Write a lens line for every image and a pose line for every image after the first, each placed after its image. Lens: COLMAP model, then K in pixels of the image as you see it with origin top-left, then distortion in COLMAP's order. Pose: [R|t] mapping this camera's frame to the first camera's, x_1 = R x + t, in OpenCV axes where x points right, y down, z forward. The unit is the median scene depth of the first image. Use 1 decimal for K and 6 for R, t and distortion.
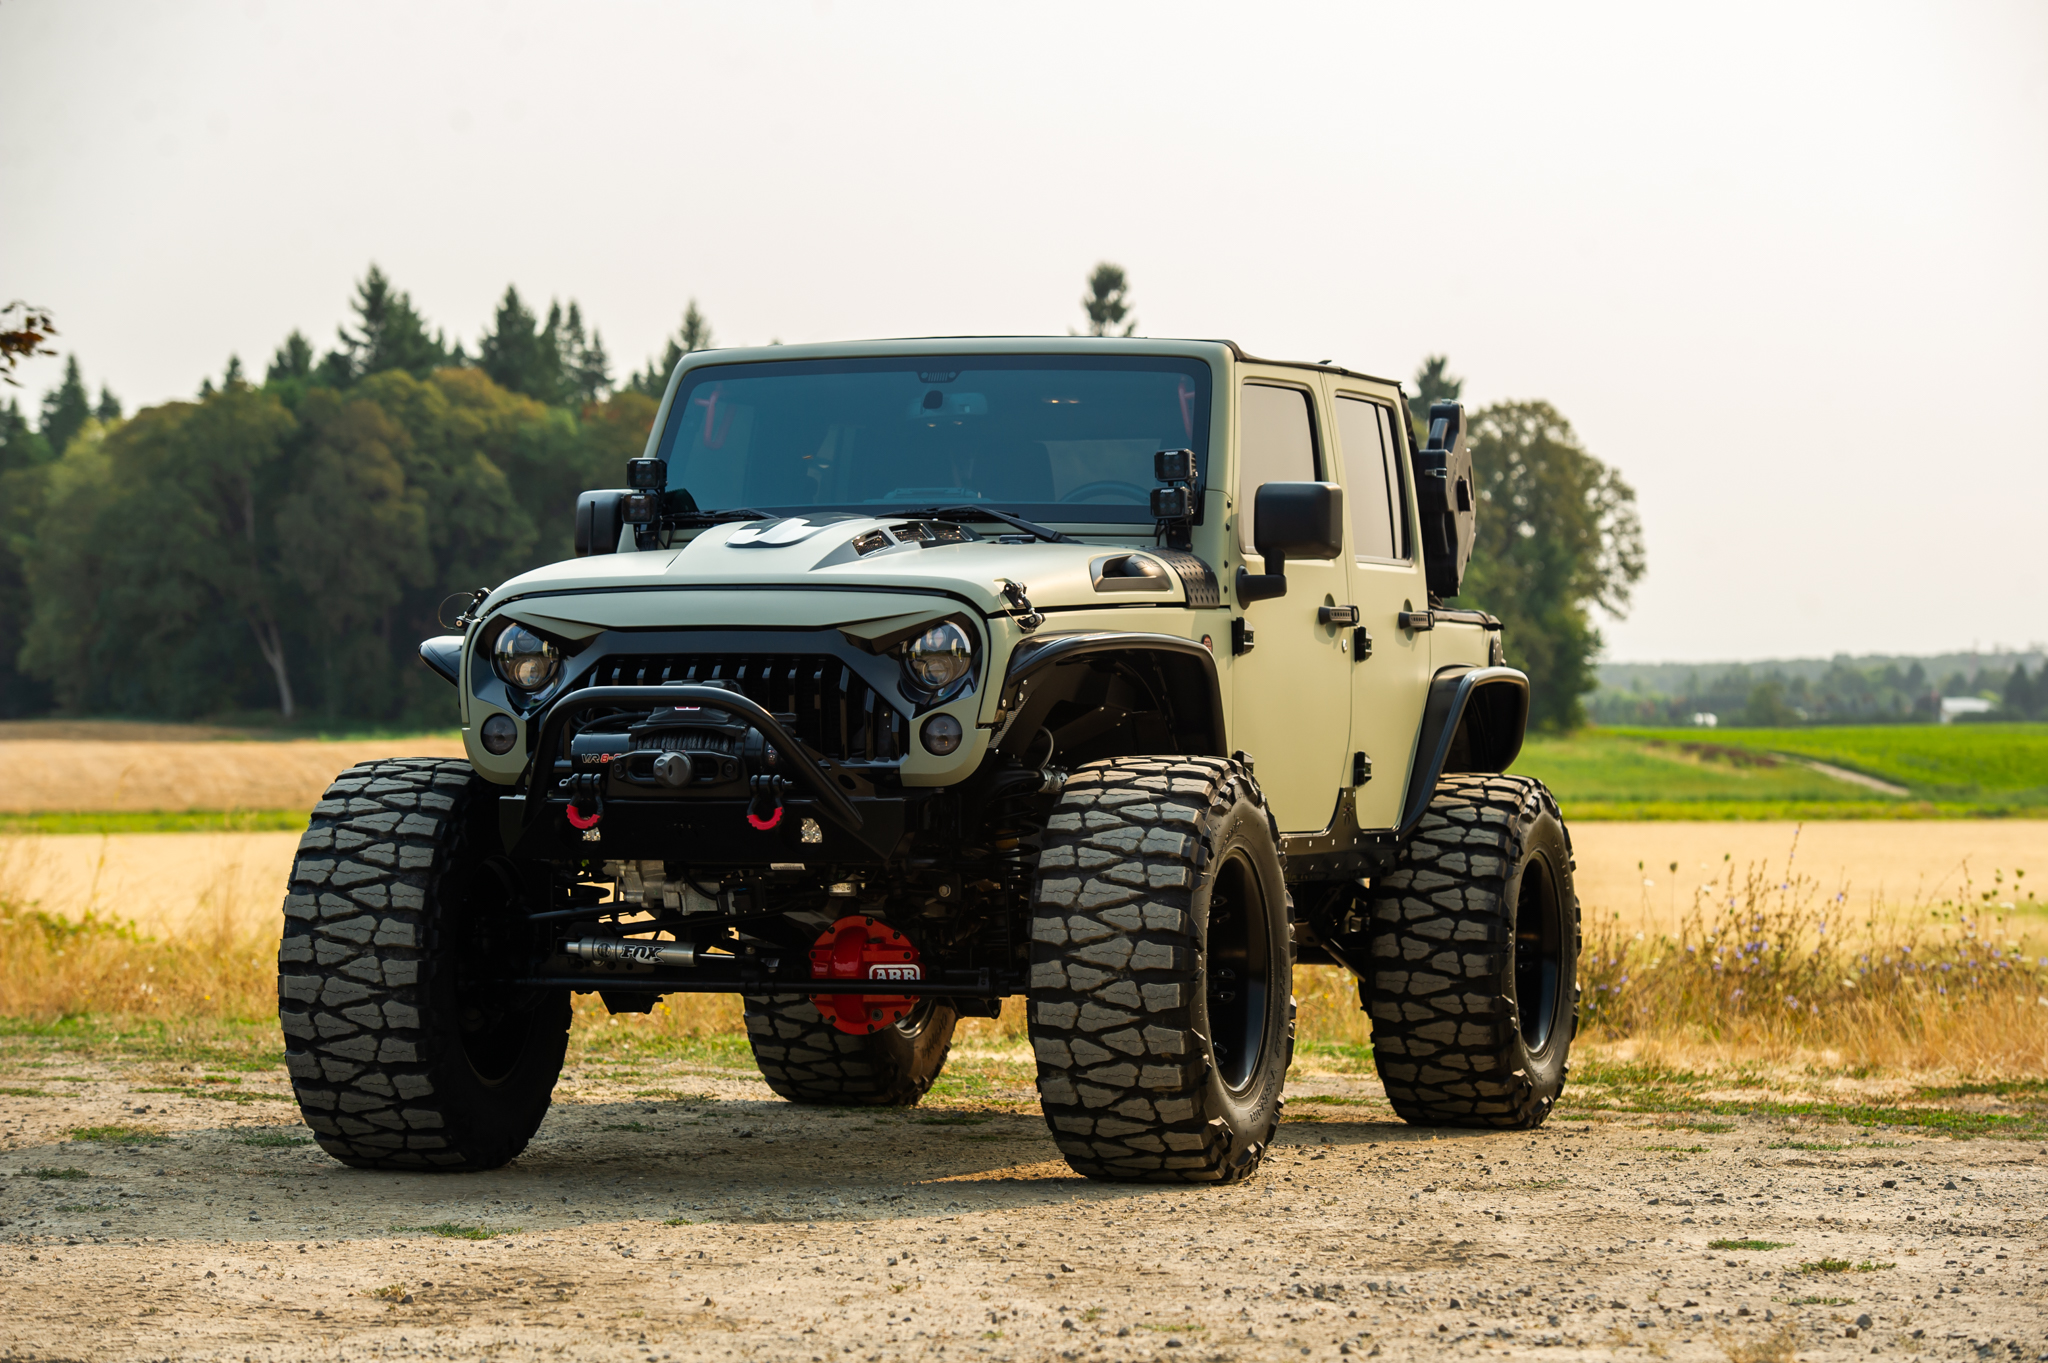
lens RADIAL K [[6099.0, 0, 1024.0], [0, 6099.0, 681.5], [0, 0, 1]] dist [0.436543, -0.417636]
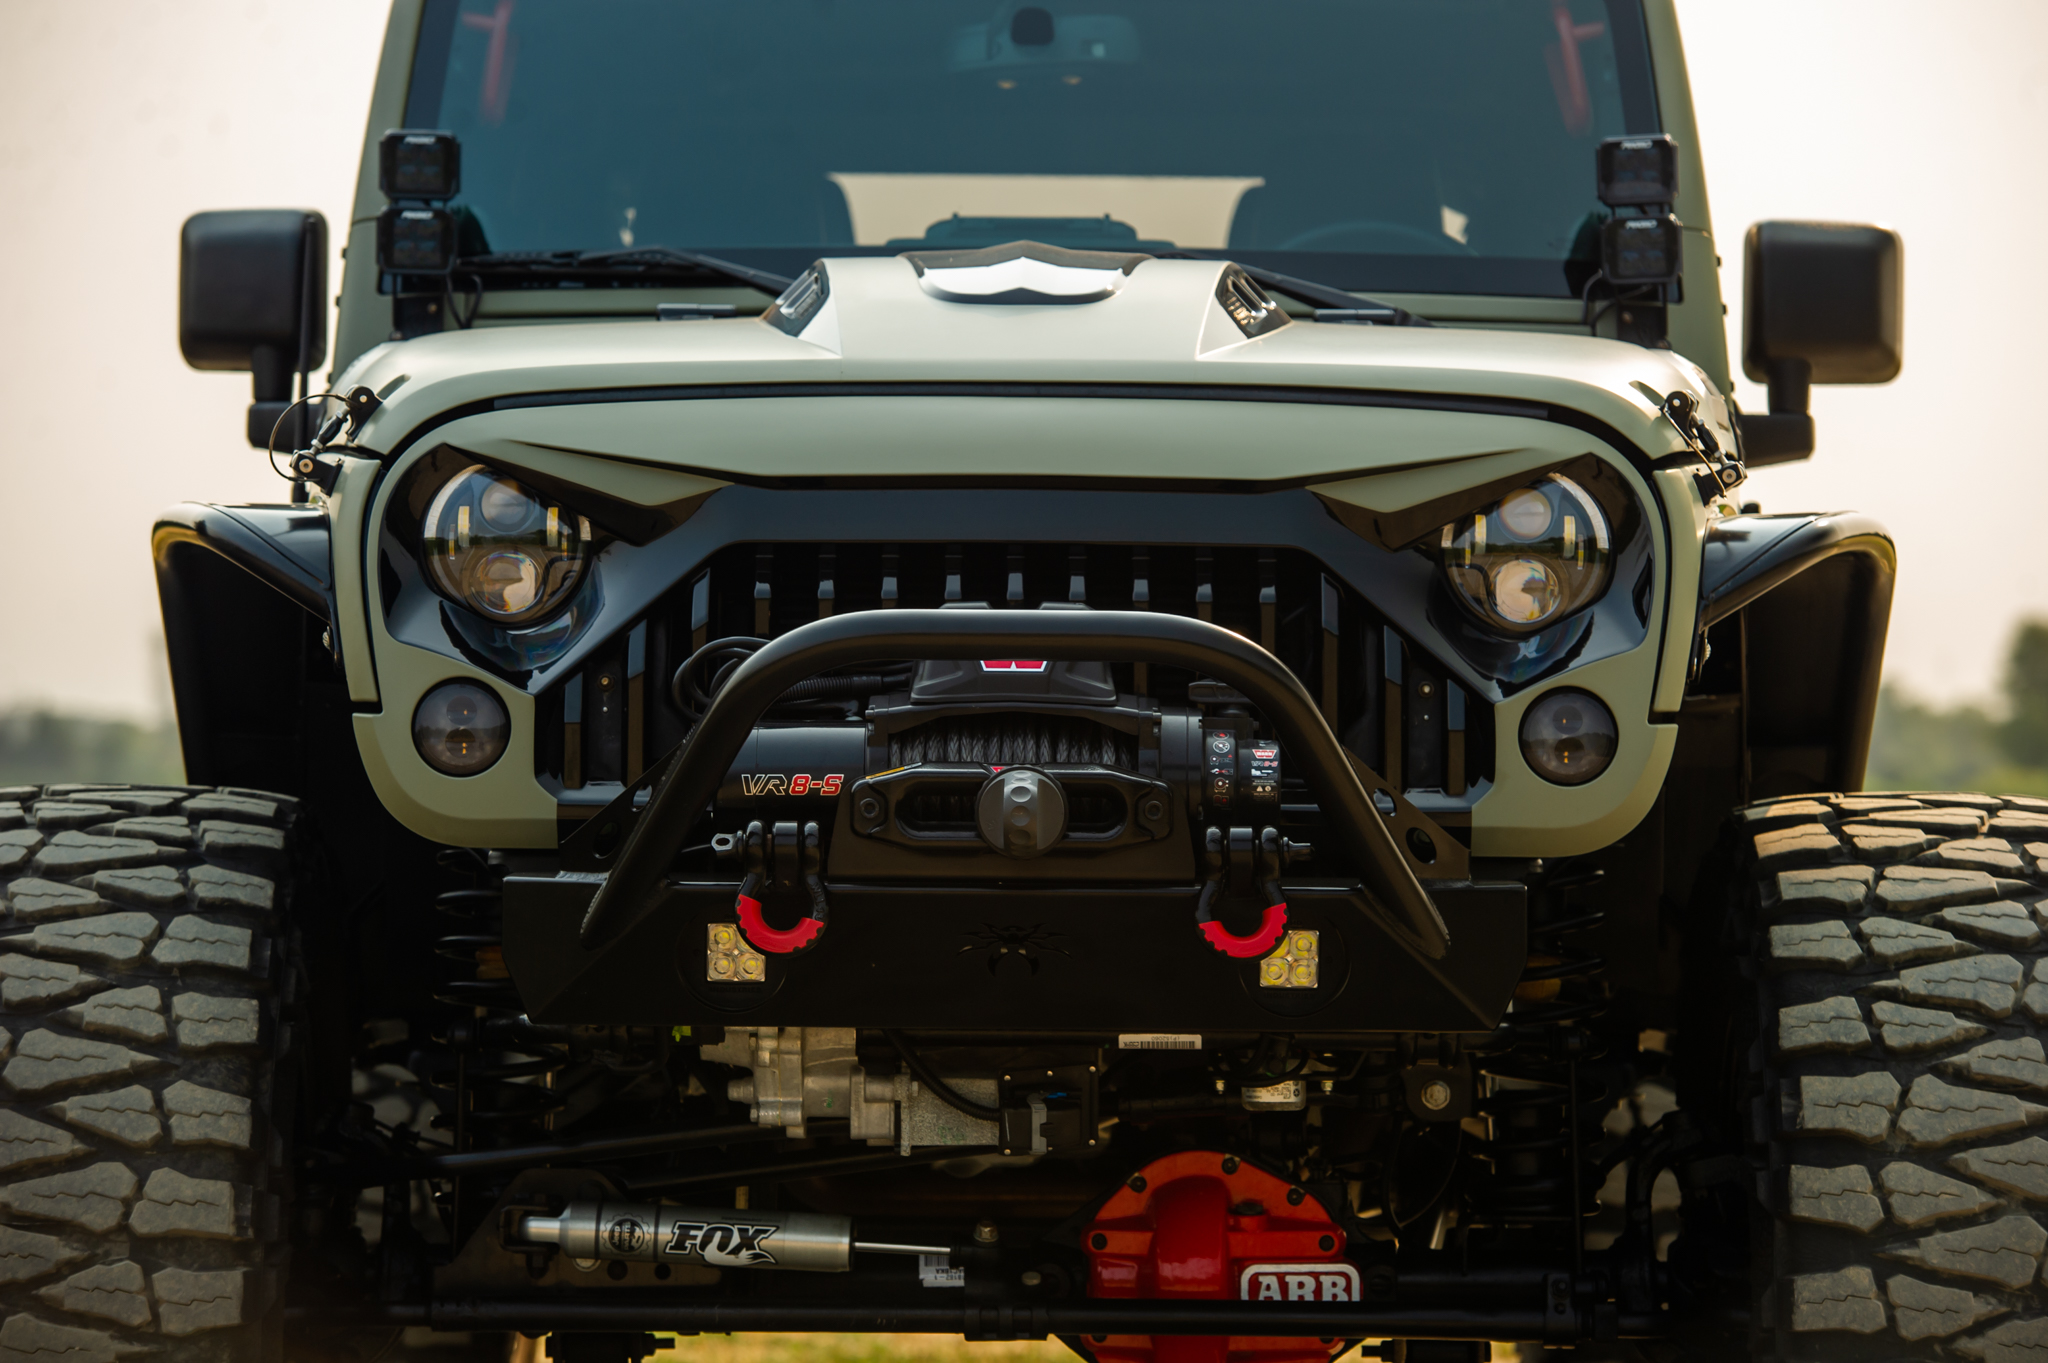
lens RADIAL K [[7514.0, 0, 1024.0], [0, 7514.0, 681.5], [0, 0, 1]] dist [0.798728, 0.383270]
pose [[0.953034, 0.012354, 0.302613, -0.205578], [-0.009876, 0.999904, -0.009715, 0.010085], [-0.302704, 0.006270, 0.953064, 0.491704]]
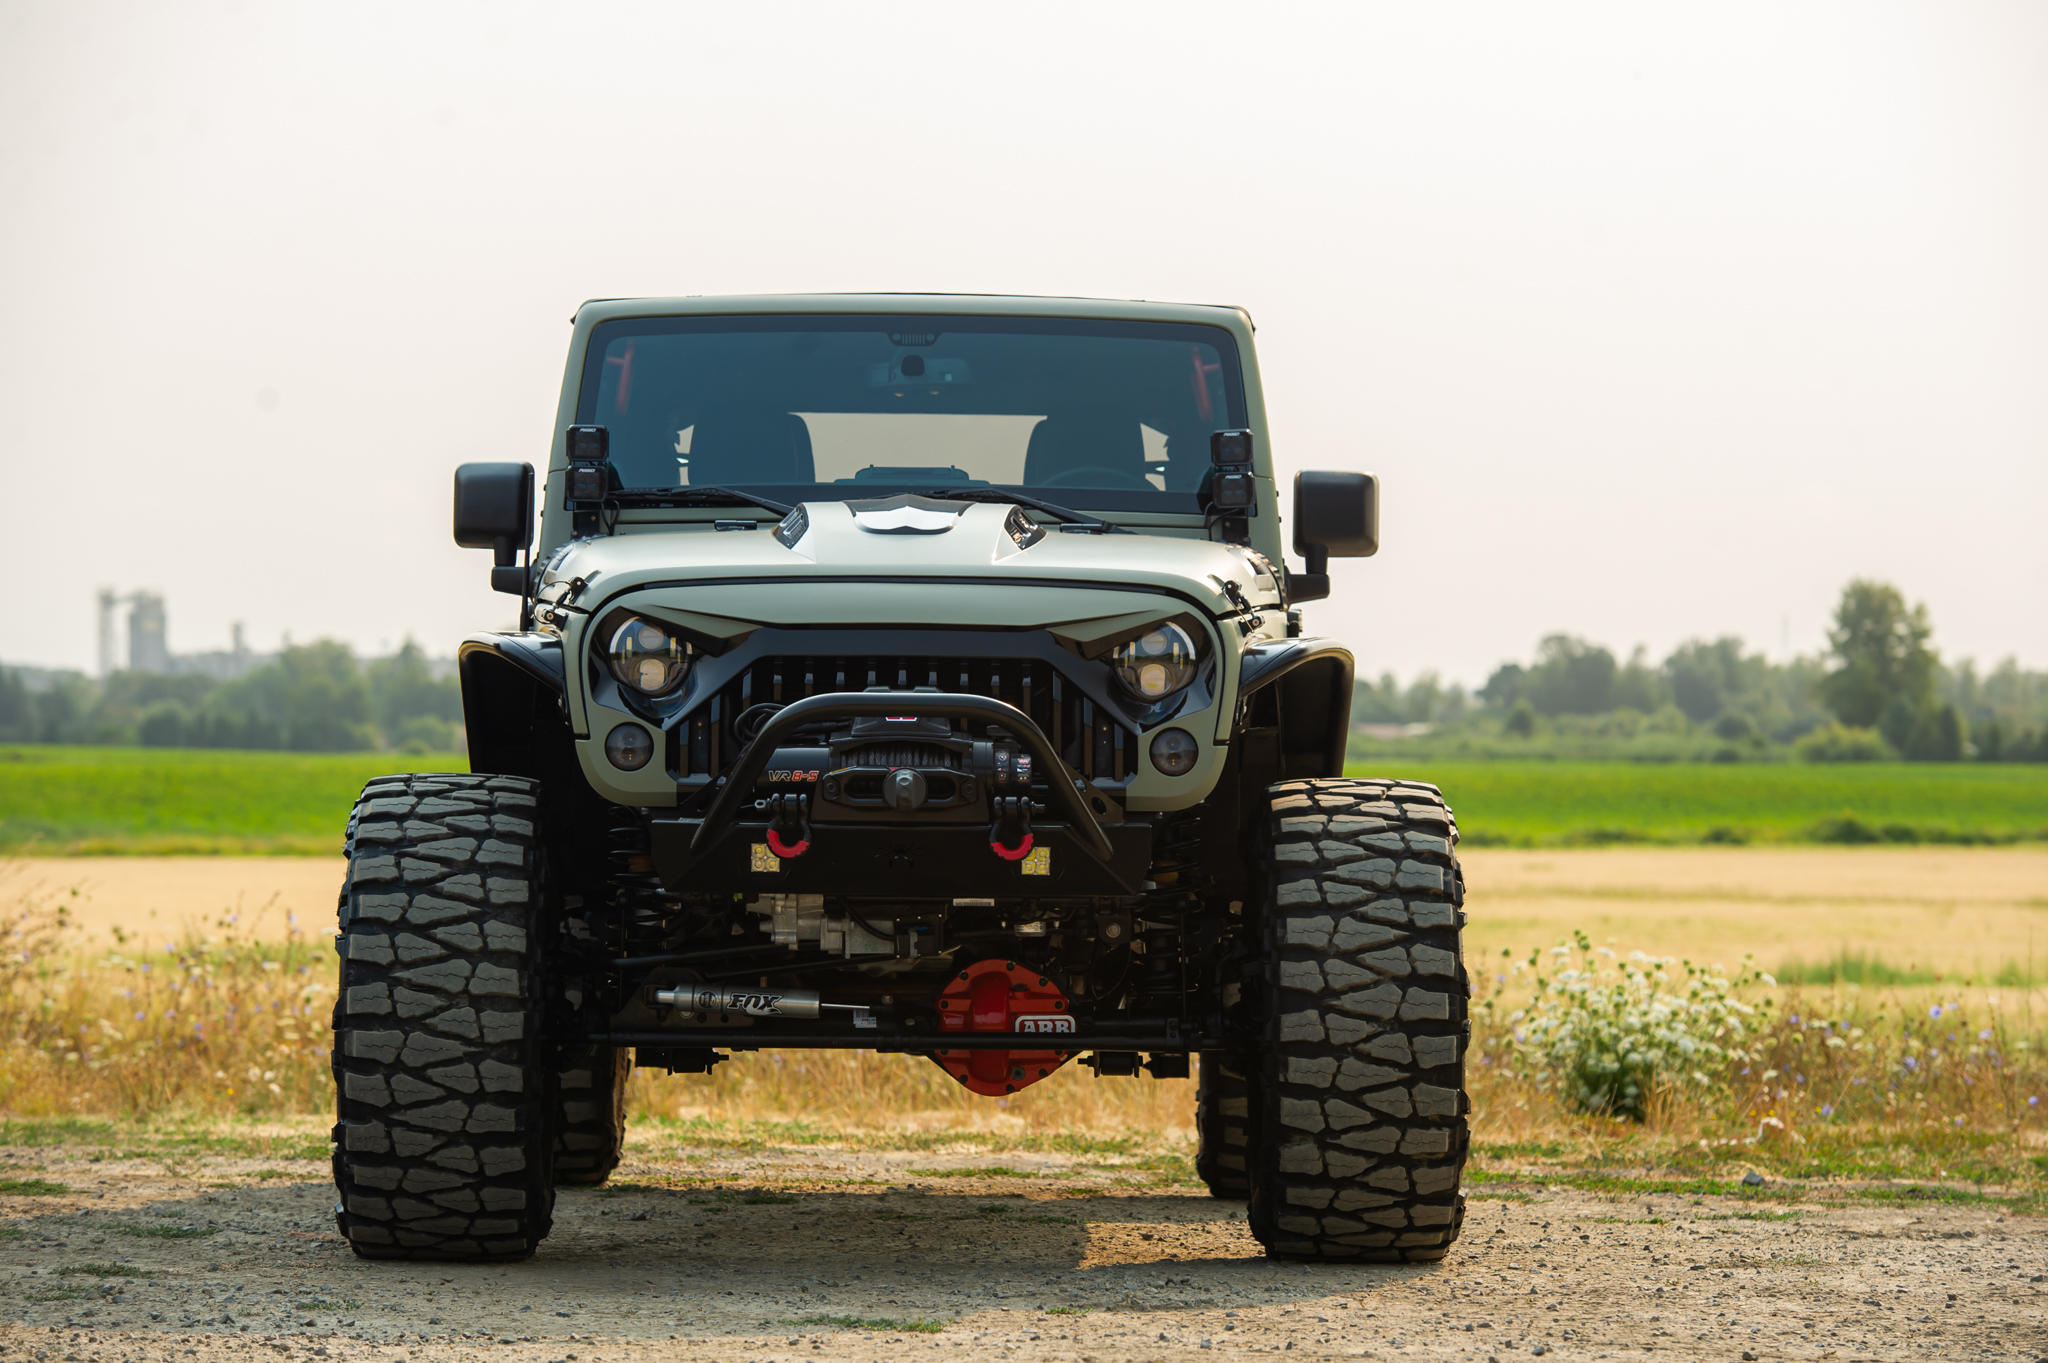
lens RADIAL K [[7163.2, 0, 1024.0], [0, 7163.2, 681.5], [0, 0, 1]] dist [0.627094, 2.057902]
pose [[0.948586, 0.011670, 0.316303, -0.349934], [-0.011057, 0.999932, -0.003735, 0.002598], [-0.316325, 0.000046, 0.948651, 0.030669]]
